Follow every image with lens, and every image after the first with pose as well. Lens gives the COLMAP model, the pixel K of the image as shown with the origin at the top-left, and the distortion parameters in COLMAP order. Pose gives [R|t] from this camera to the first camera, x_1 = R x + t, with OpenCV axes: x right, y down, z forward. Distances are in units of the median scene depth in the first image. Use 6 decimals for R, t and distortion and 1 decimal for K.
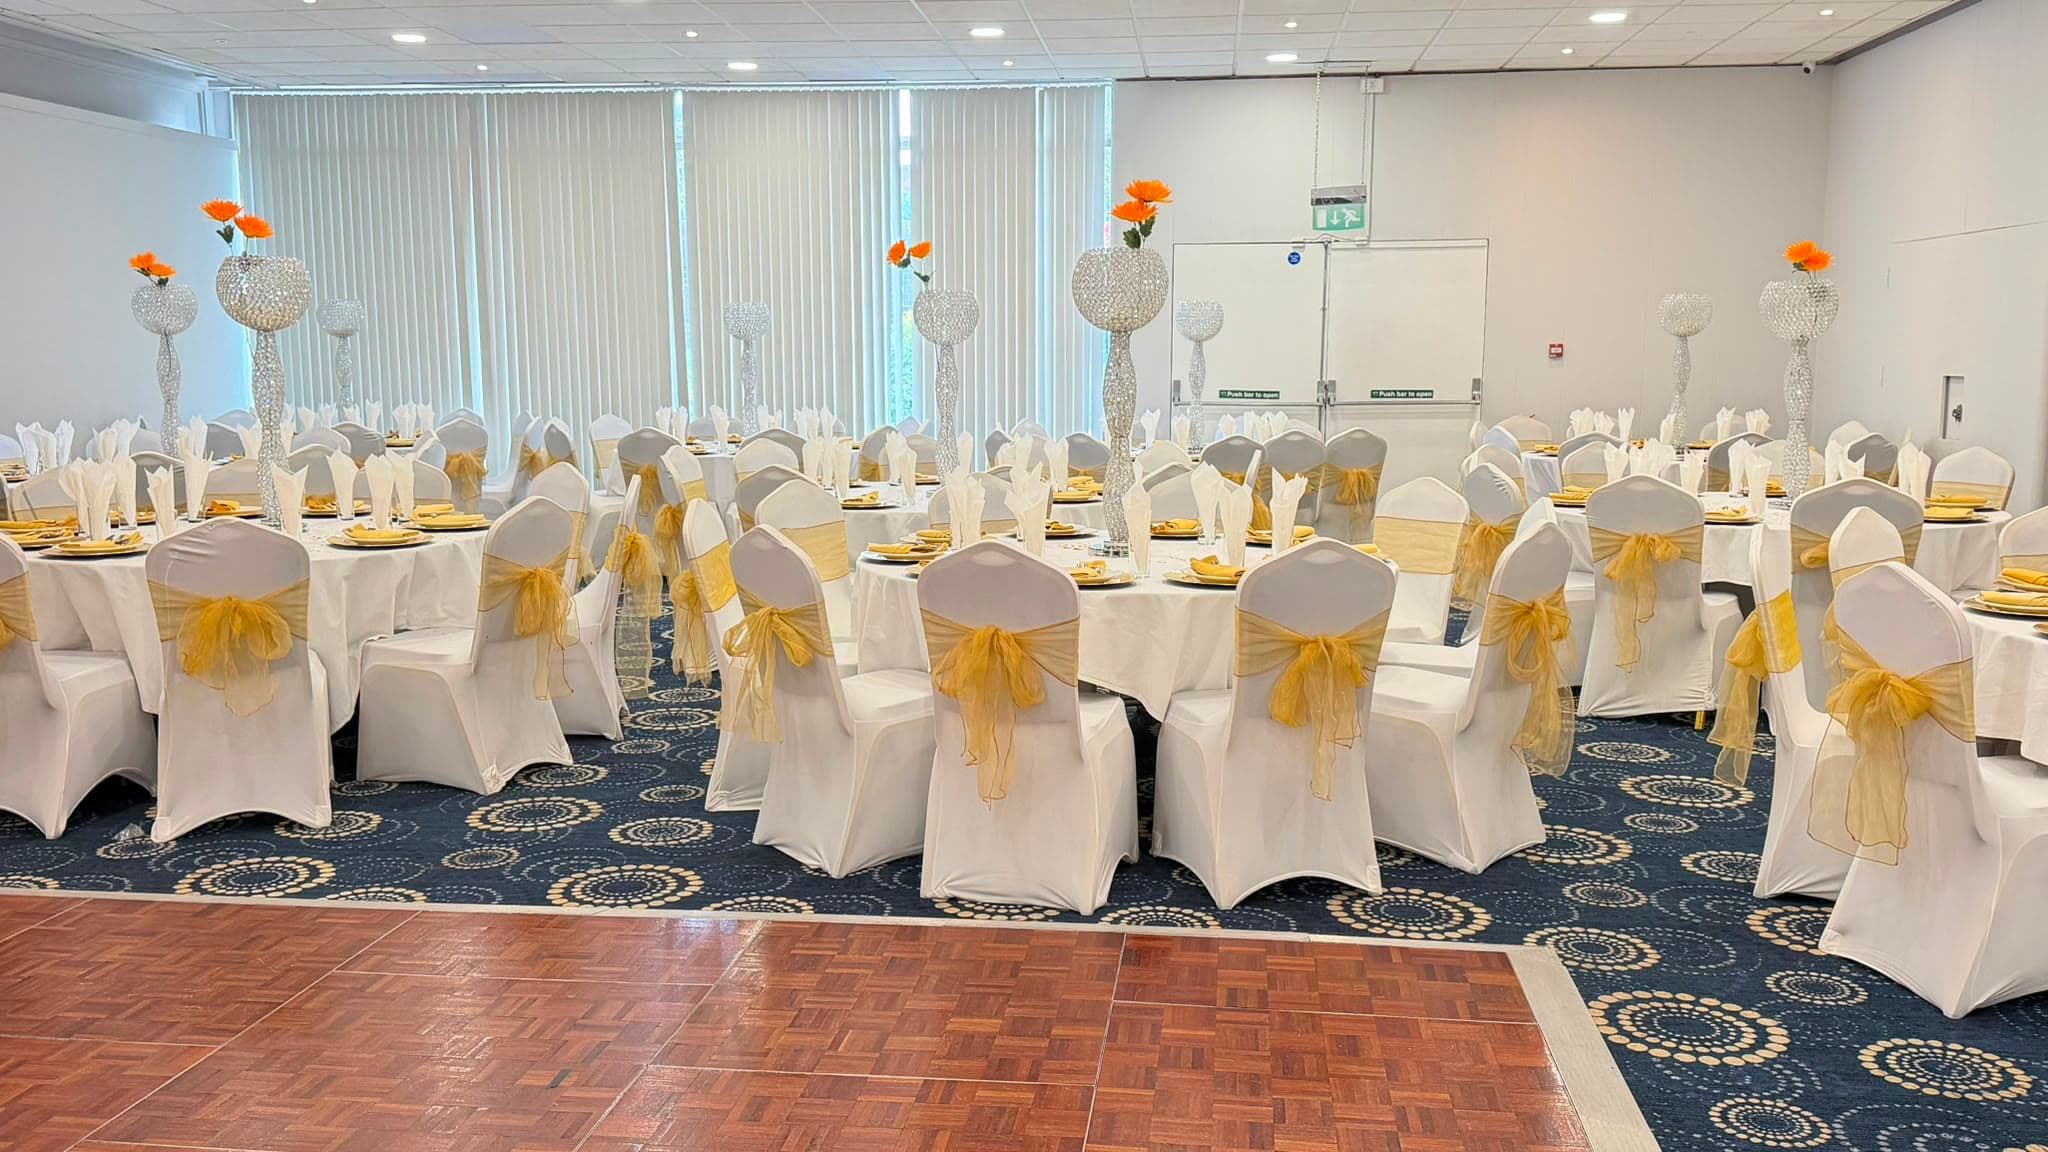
lens RADIAL K [[1734.2, 0, 1024.0], [0, 1734.2, 576.0], [0, 0, 1]] dist [0.110872, -0.000122]
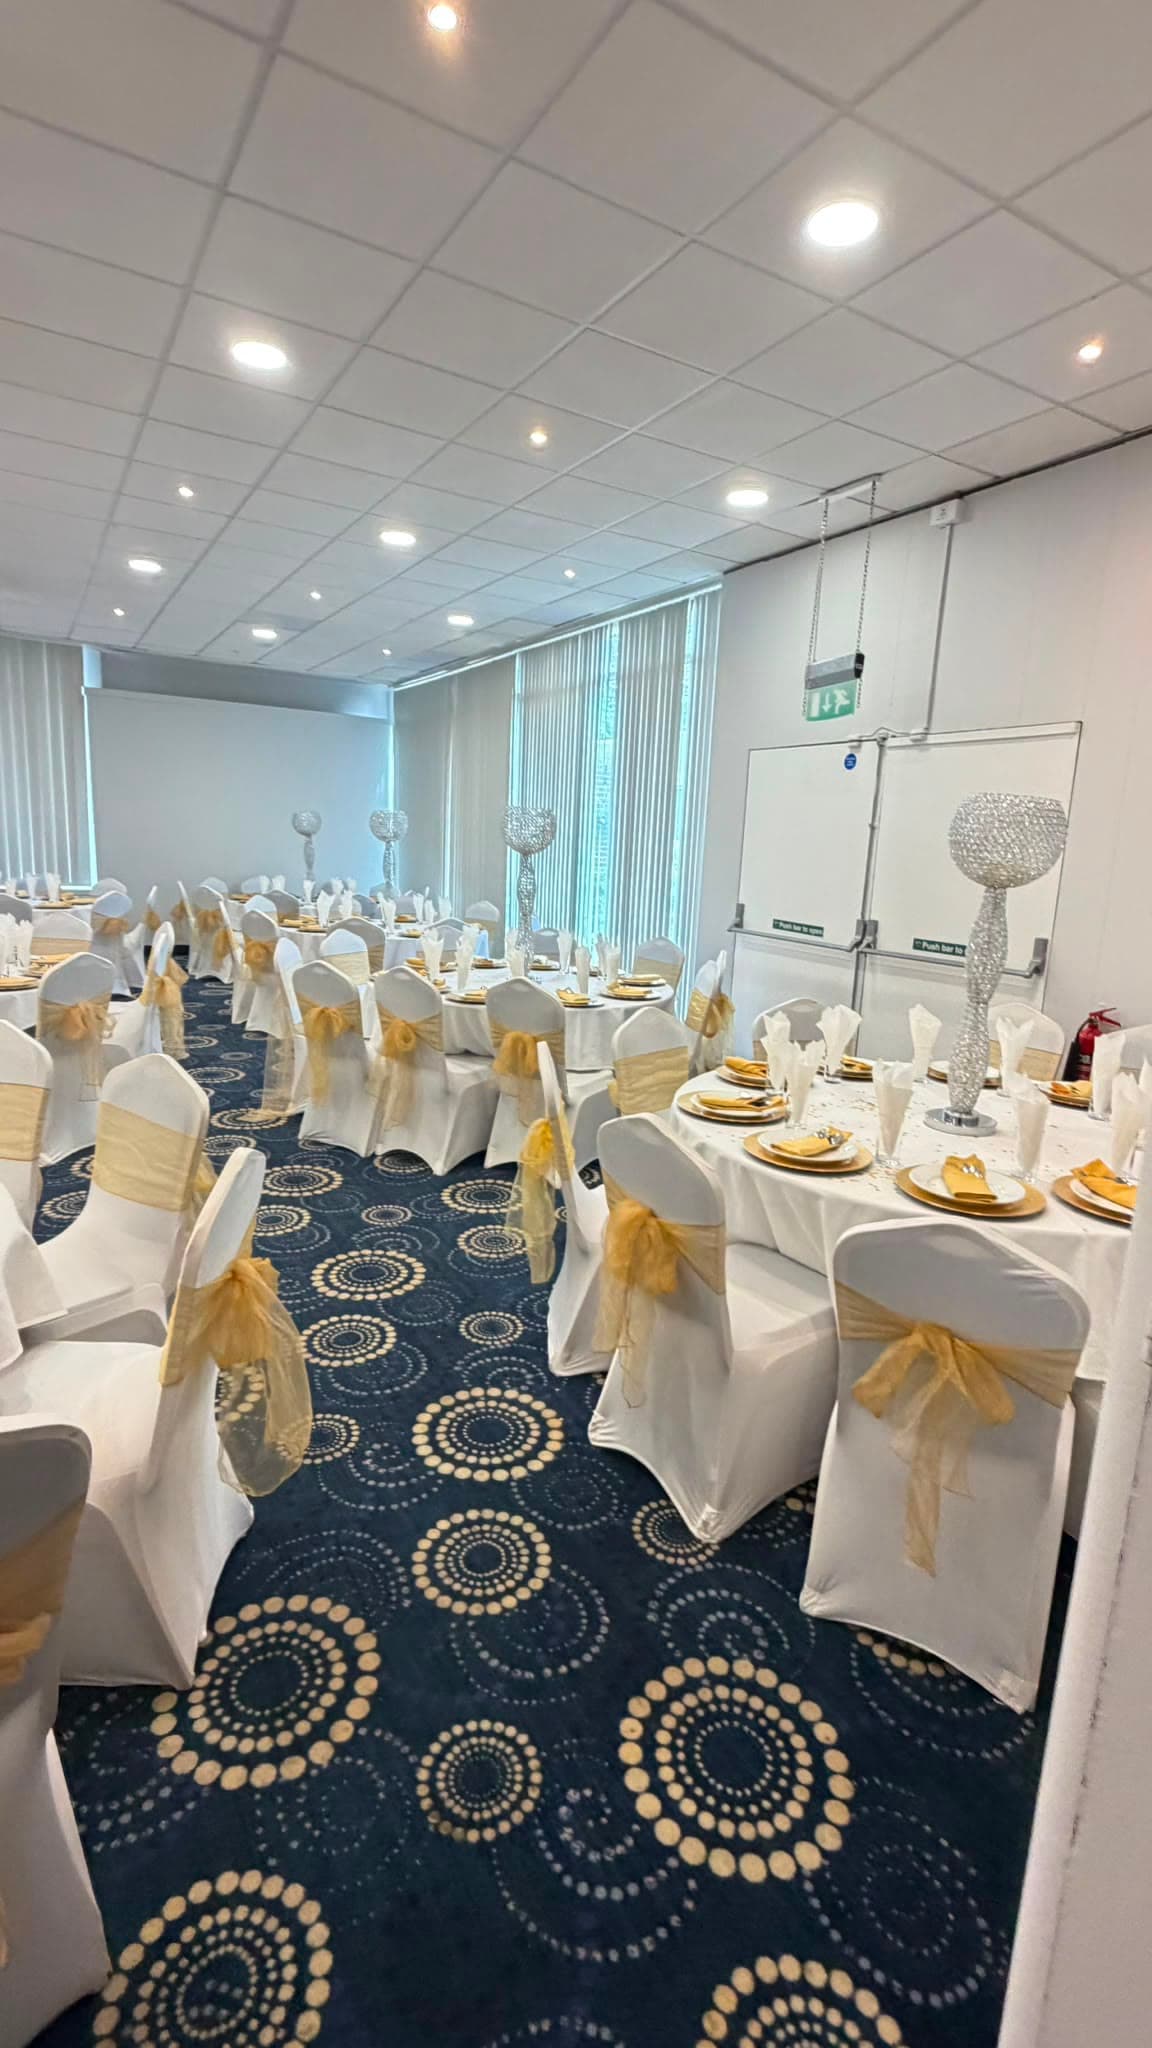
lens RADIAL K [[945.2, 0, 576.0], [0, 945.2, 1024.0], [0, 0, 1]] dist [0.000638, -0.000824]
pose [[0.597905, 0.179524, -0.781204, 0.437973], [-0.147022, 0.982624, 0.113287, -0.096216], [0.787968, 0.047119, 0.613910, 0.649311]]
